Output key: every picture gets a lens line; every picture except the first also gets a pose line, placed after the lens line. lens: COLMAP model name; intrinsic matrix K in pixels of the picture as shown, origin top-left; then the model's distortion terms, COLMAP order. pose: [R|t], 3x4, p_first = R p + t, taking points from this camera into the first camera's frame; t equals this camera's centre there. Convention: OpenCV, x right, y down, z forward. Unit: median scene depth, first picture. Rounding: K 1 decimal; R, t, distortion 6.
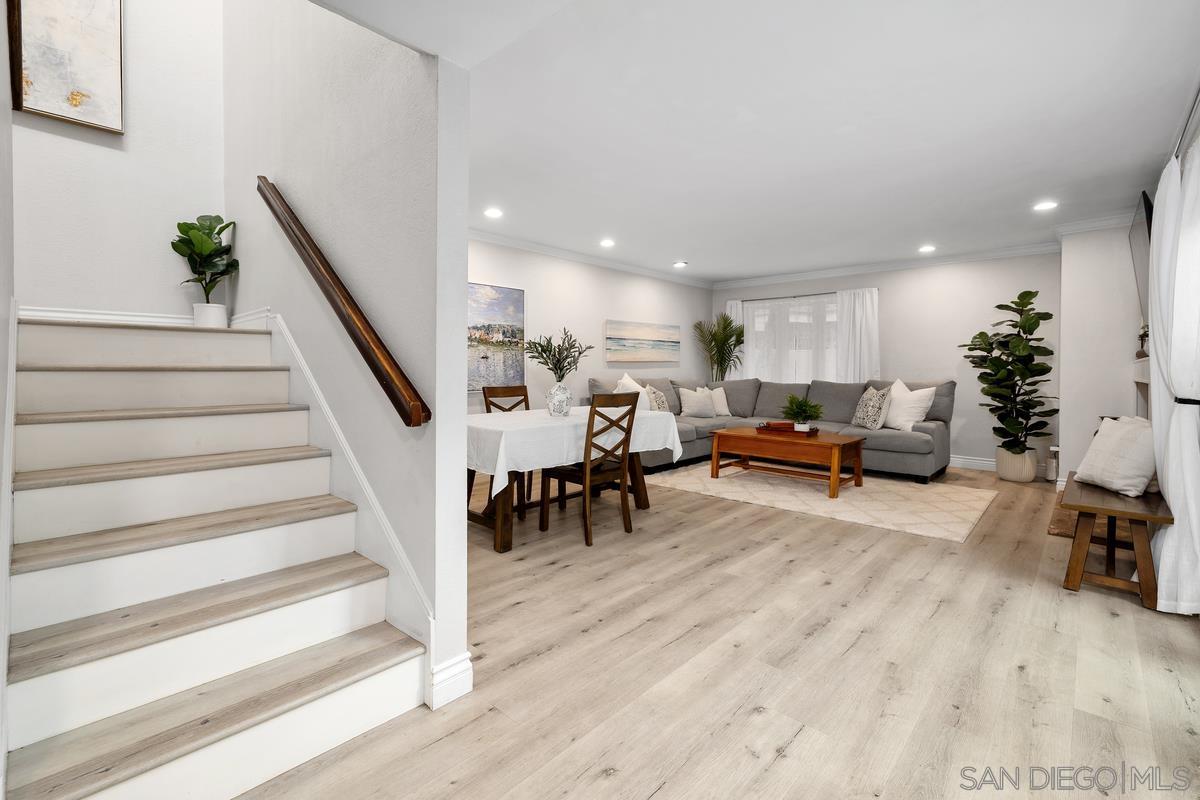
lens RADIAL K [[521.0, 0, 606.1], [0, 521.0, 371.9], [0, 0, 1]] dist [0.007903, -0.000197]
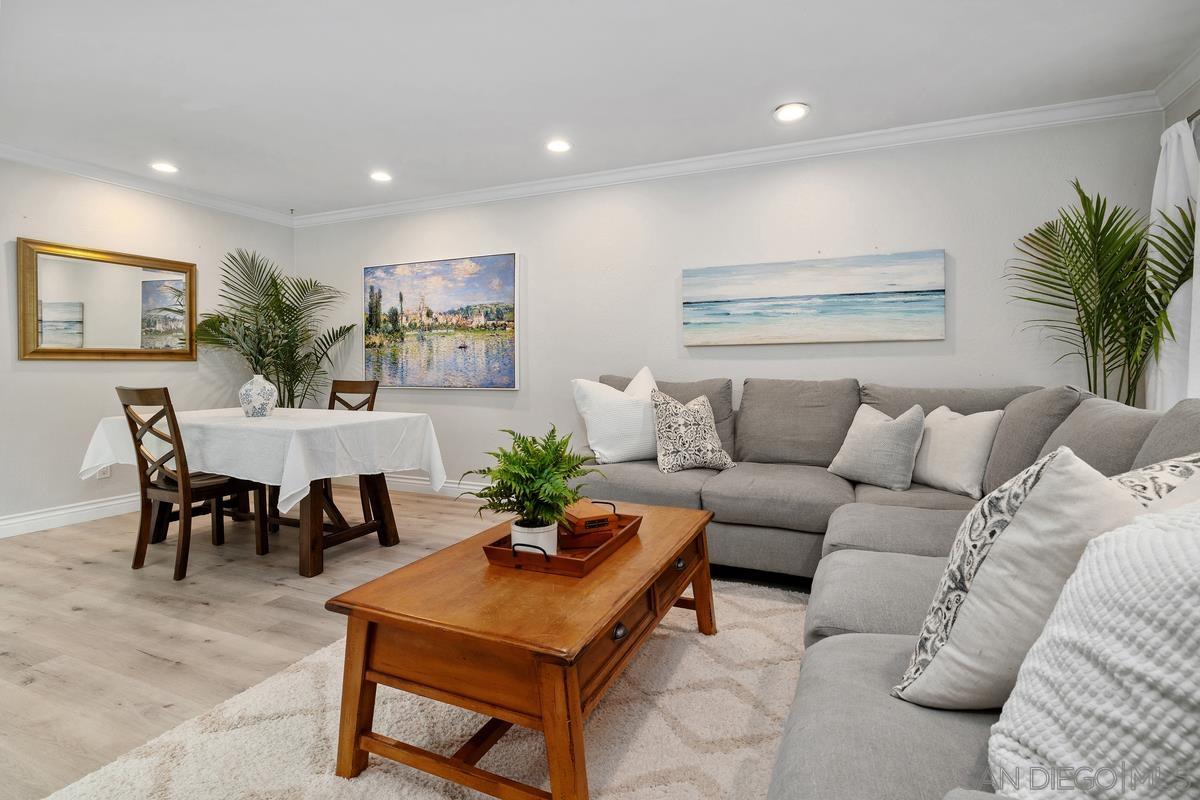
lens RADIAL K [[583.4, 0, 592.2], [0, 583.4, 377.2], [0, 0, 1]] dist [0.002007, 0.000626]
pose [[0.320282, 0.014209, -0.947216, 0.686146], [-0.006633, 0.999897, 0.012757, 0.006512], [0.947299, 0.002197, 0.320343, 0.880209]]
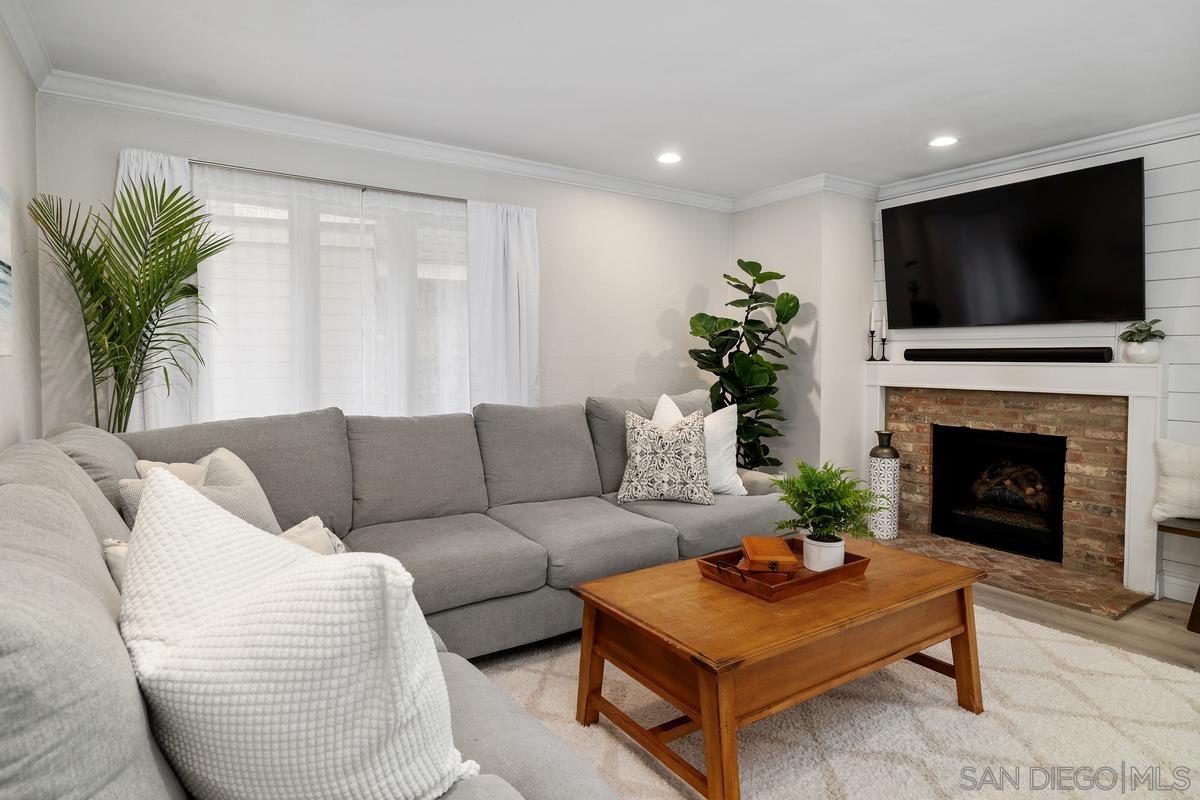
lens RADIAL K [[647.5, 0, 595.3], [0, 647.5, 389.2], [0, 0, 1]] dist [0.007236, 0.000869]
pose [[0.252636, -0.045174, 0.966506, -0.091133], [0.007925, 0.998973, 0.044620, -0.022287], [-0.967529, -0.003613, 0.252735, 0.997873]]
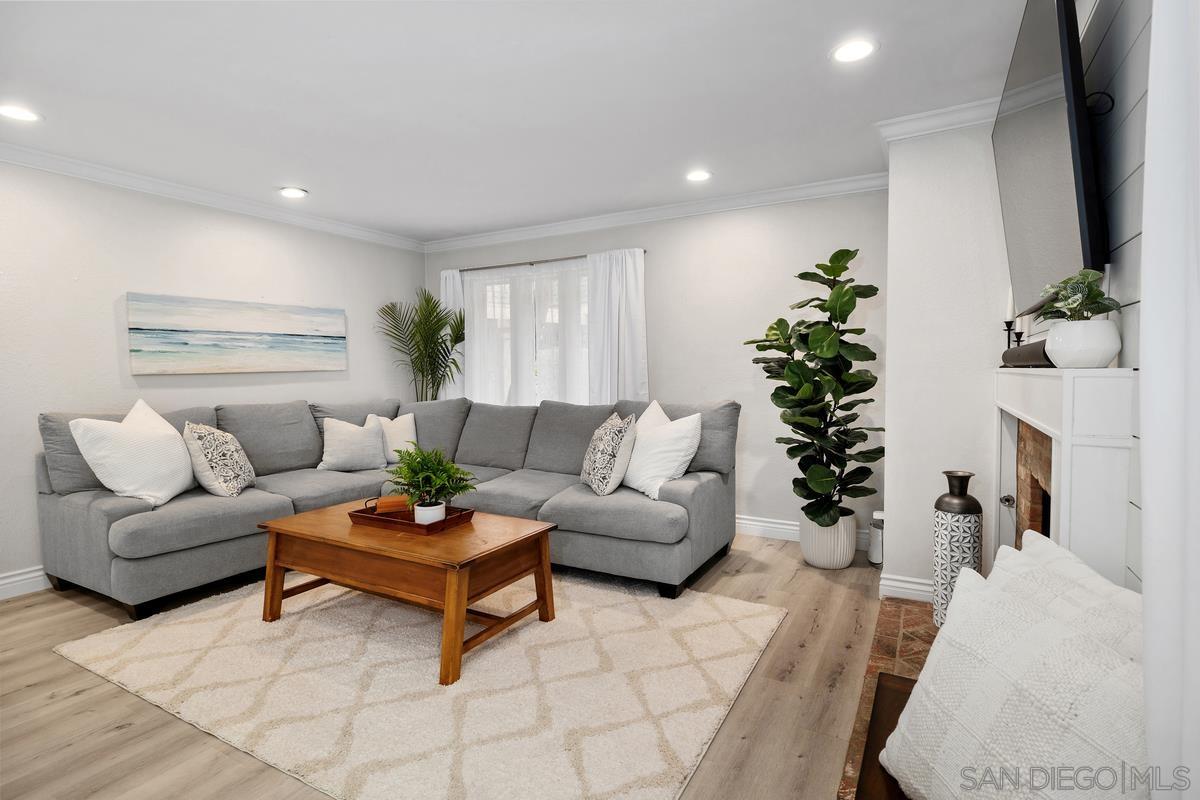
lens RADIAL K [[583.4, 0, 599.1], [0, 583.4, 395.6], [0, 0, 1]] dist [0.002007, 0.000626]
pose [[0.974602, -0.023778, 0.222678, 0.394073], [0.015059, 0.999055, 0.040770, -0.020557], [-0.223437, -0.036382, 0.974039, 0.422847]]
